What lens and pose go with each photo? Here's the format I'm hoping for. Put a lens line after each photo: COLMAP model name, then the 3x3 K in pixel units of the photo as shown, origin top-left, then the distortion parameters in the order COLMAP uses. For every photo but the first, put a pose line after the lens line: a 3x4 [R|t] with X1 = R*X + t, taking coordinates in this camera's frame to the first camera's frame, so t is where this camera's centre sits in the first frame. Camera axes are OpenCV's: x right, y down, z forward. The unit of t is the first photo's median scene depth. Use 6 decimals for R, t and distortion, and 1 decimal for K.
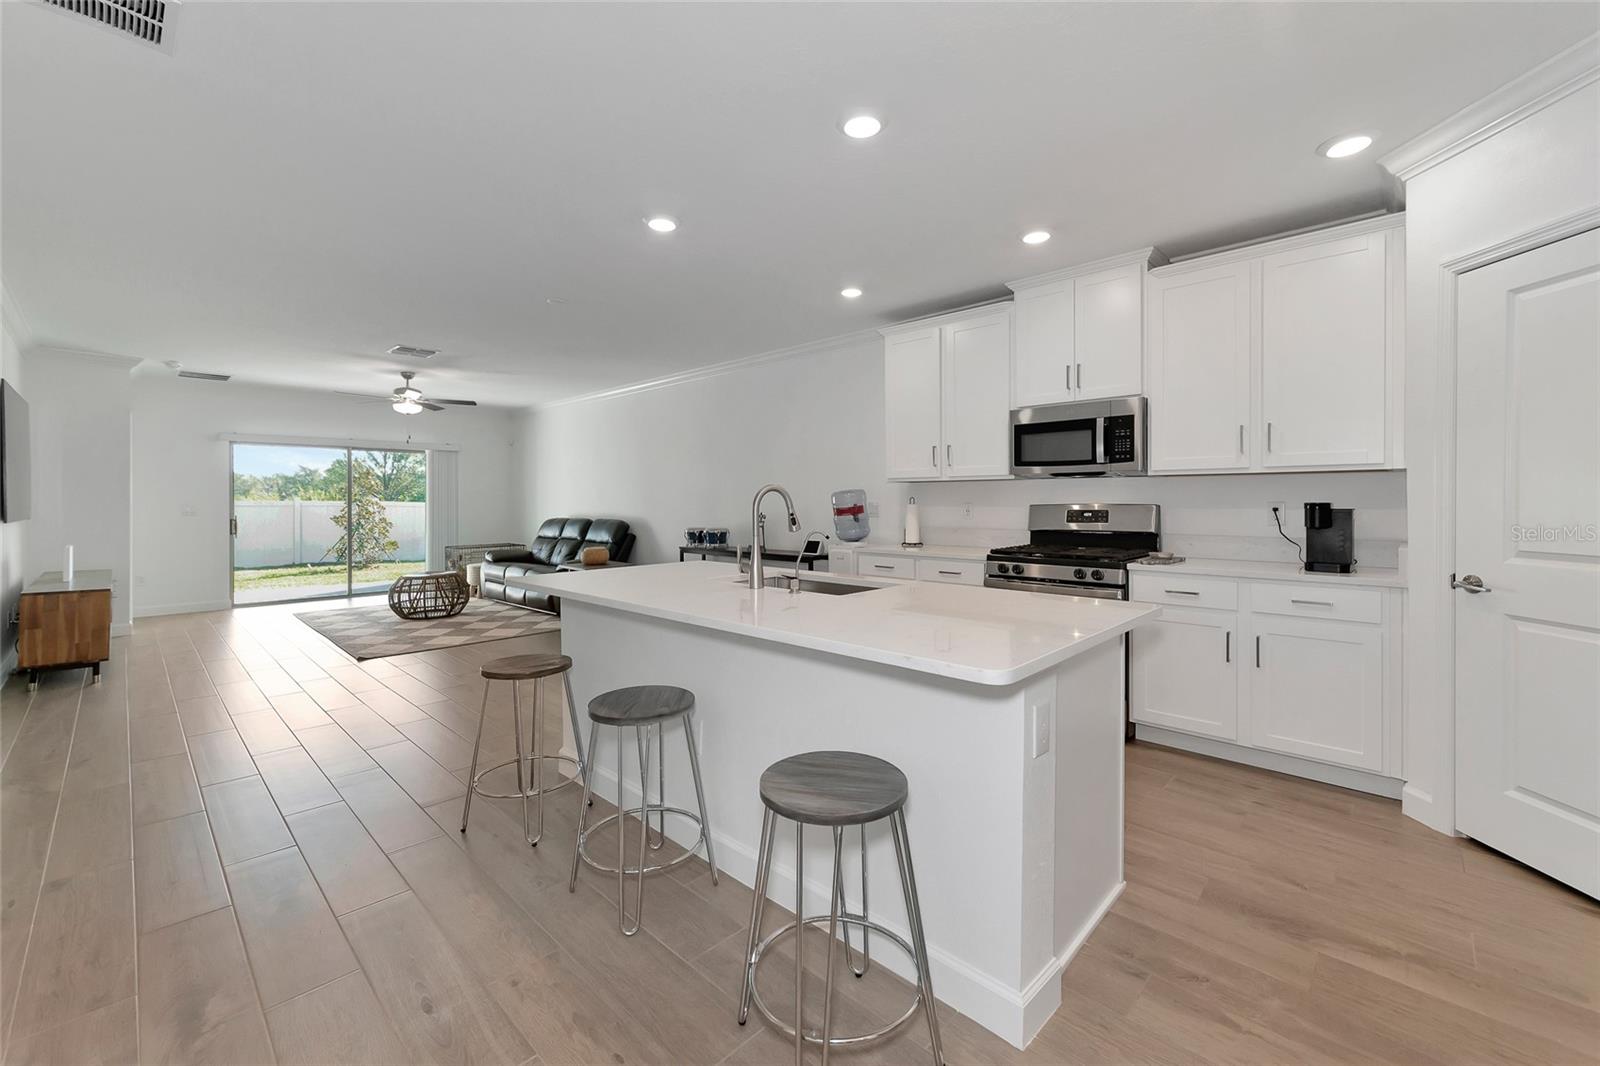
lens RADIAL K [[646.9, 0, 804.0], [0, 646.9, 500.2], [0, 0, 1]] dist [-0.000042, -0.000114]
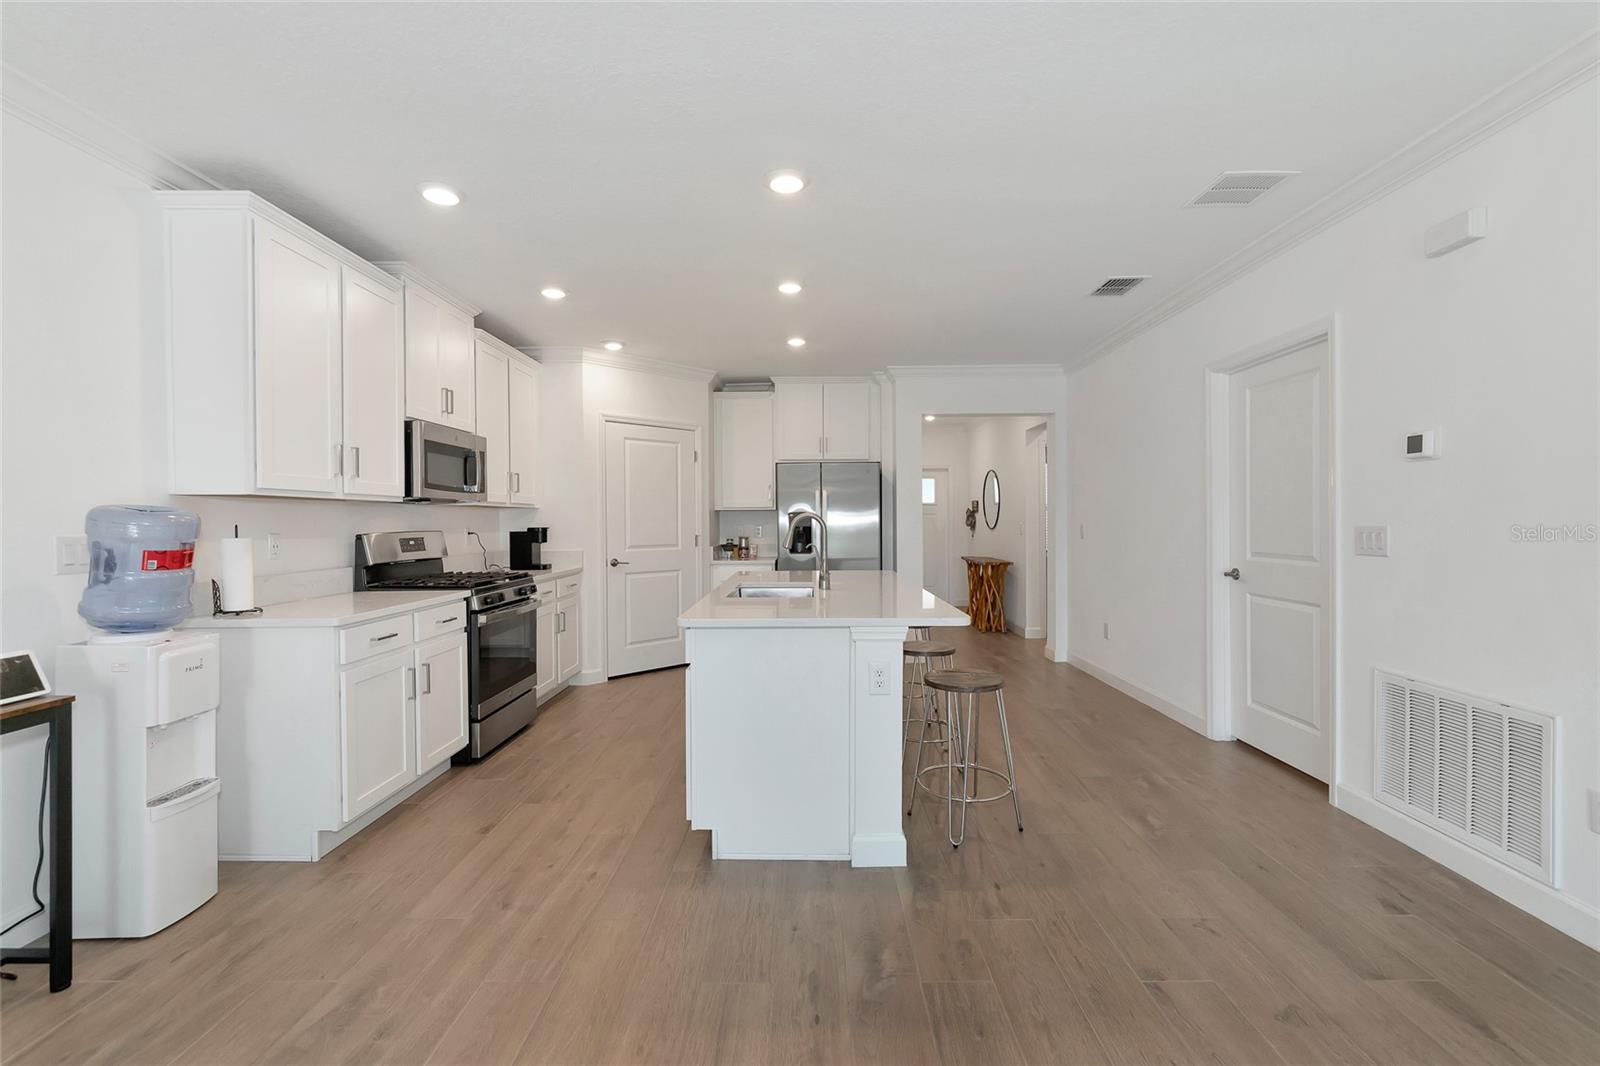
lens RADIAL K [[703.6, 0, 787.5], [0, 703.6, 528.8], [0, 0, 1]] dist [0.001363, 0.000084]
pose [[-0.671496, -0.004436, 0.740995, -0.743736], [0.004675, 0.999937, 0.010222, -0.006365], [-0.740994, 0.010328, -0.671433, 1.381054]]
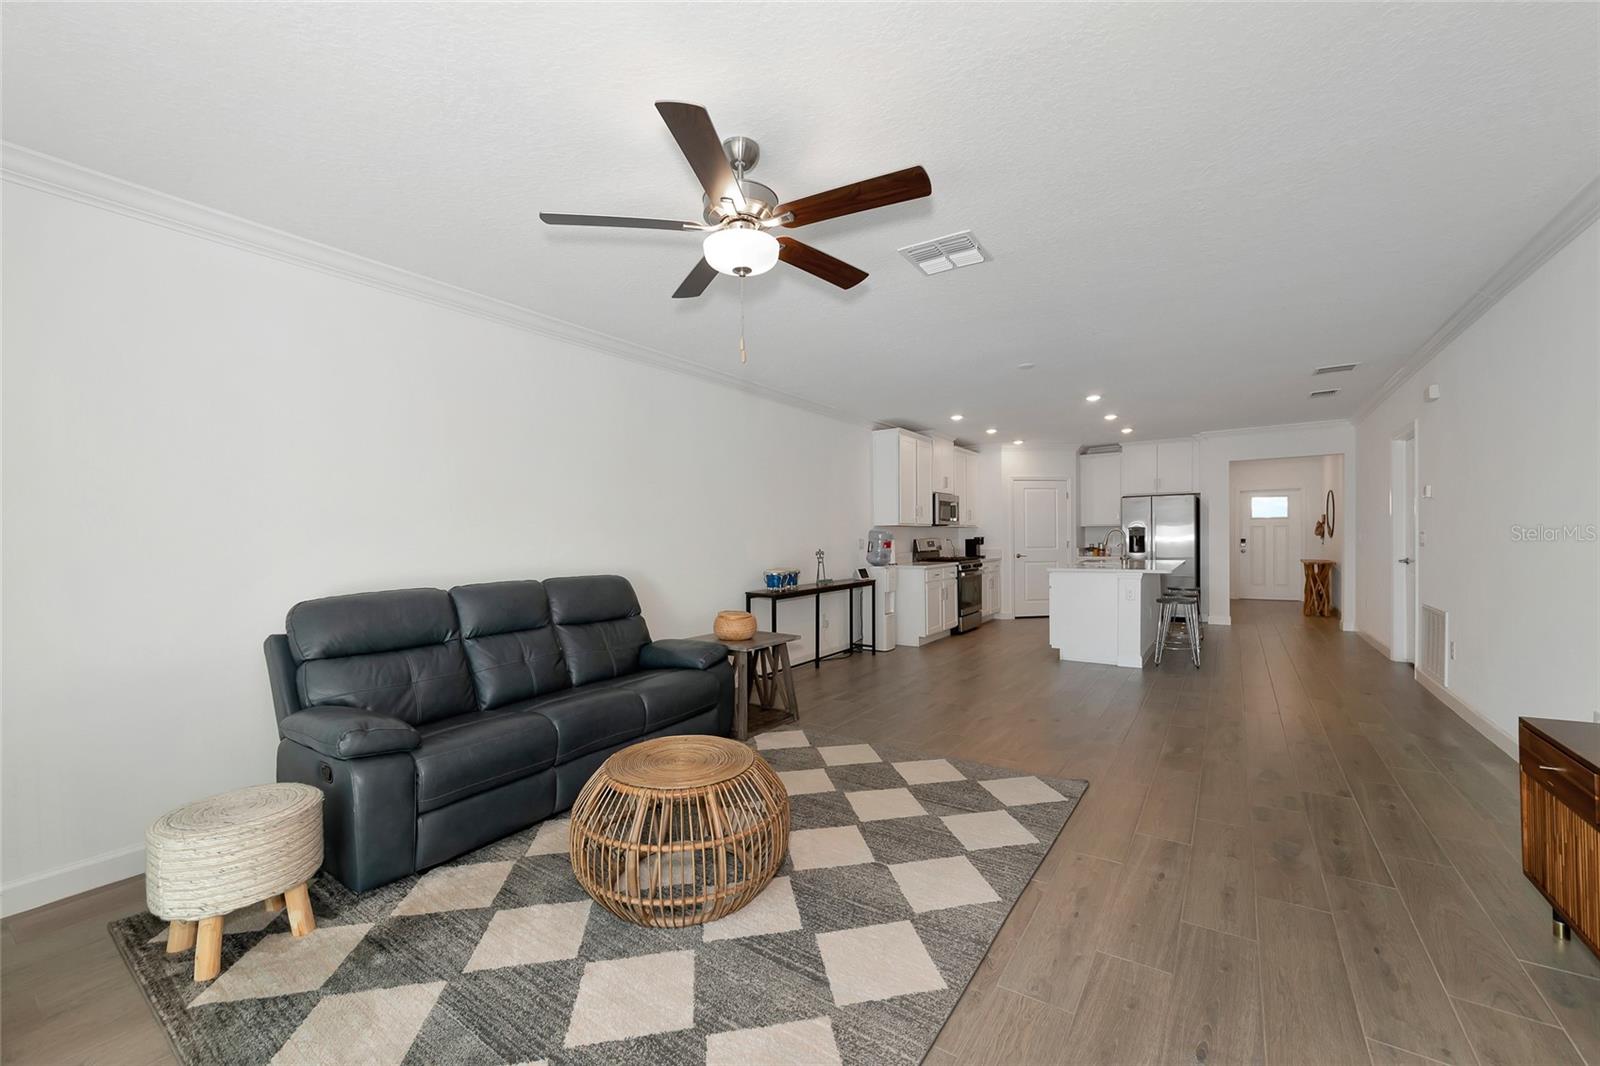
lens RADIAL K [[652.0, 0, 773.6], [0, 652.0, 549.5], [0, 0, 1]] dist [-0.000950, -0.000173]
pose [[-0.145464, -0.013322, 0.989274, -1.825185], [0.011514, 0.999819, 0.015157, 0.003739], [-0.989297, 0.013595, -0.145284, 1.997998]]
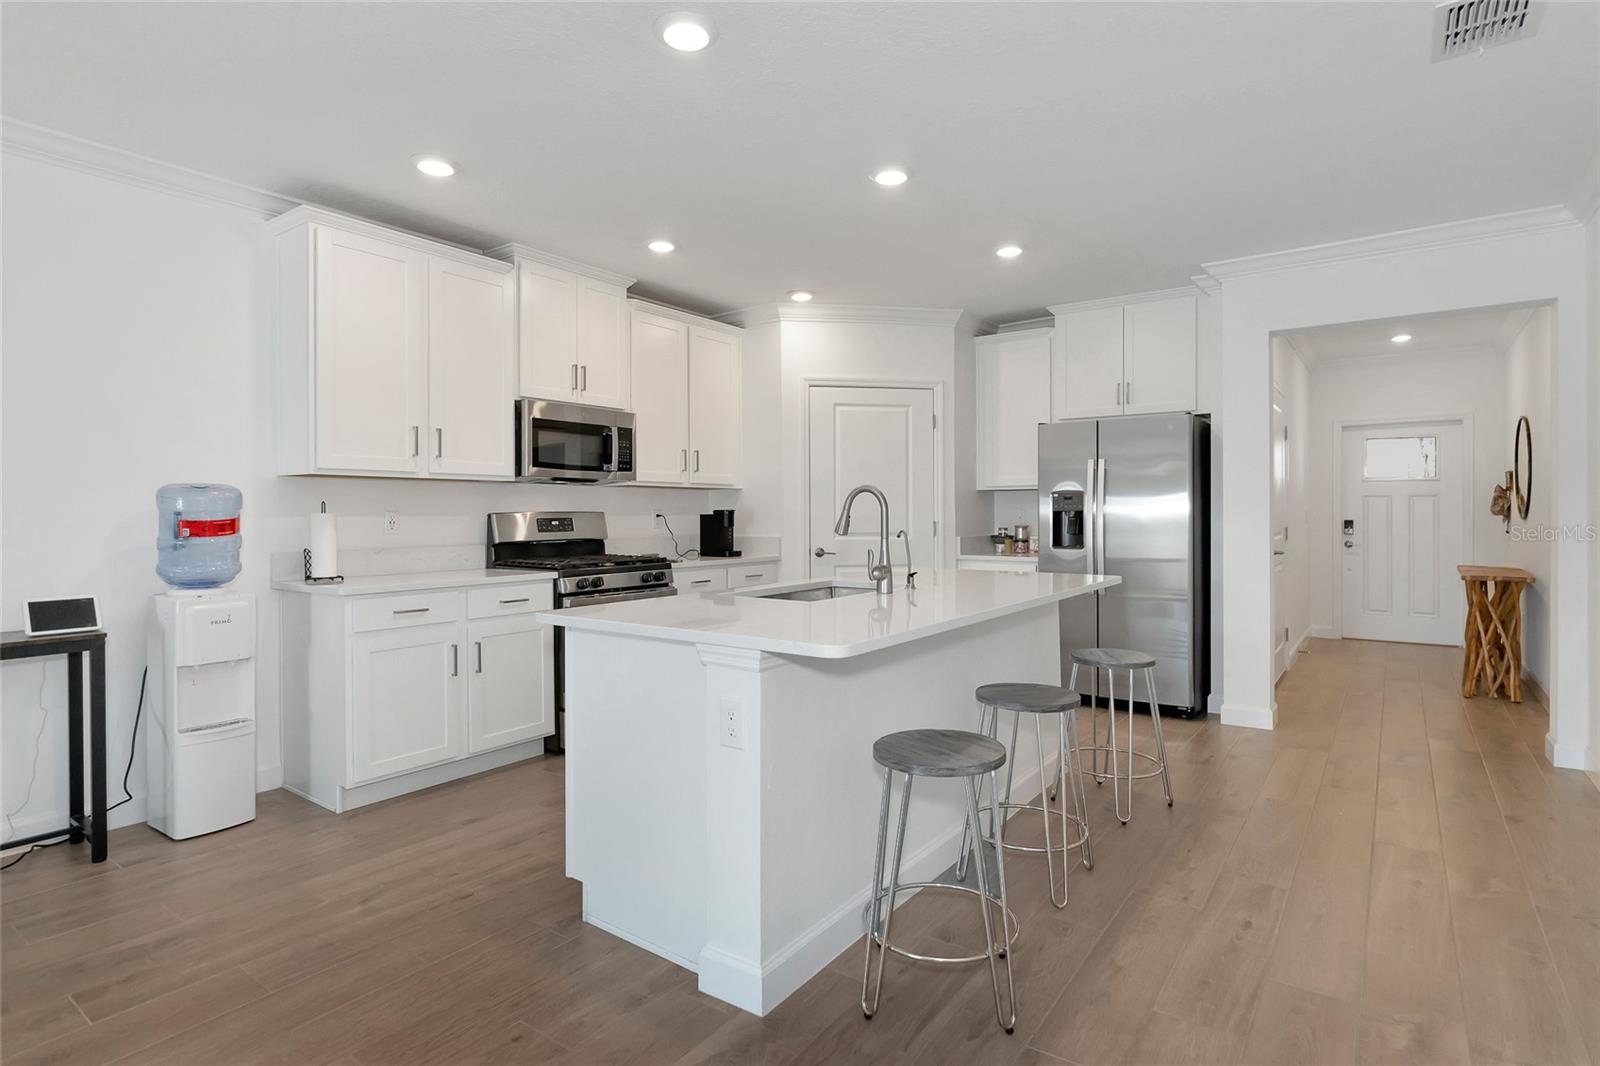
lens RADIAL K [[806.9, 0, 795.5], [0, 806.9, 520.3], [0, 0, 1]] dist [-0.000229, -0.000562]
pose [[-0.115082, -0.008348, 0.993321, -0.830100], [0.000557, 0.999964, 0.008469, 0.009459], [-0.993356, 0.001528, -0.115073, 0.846700]]
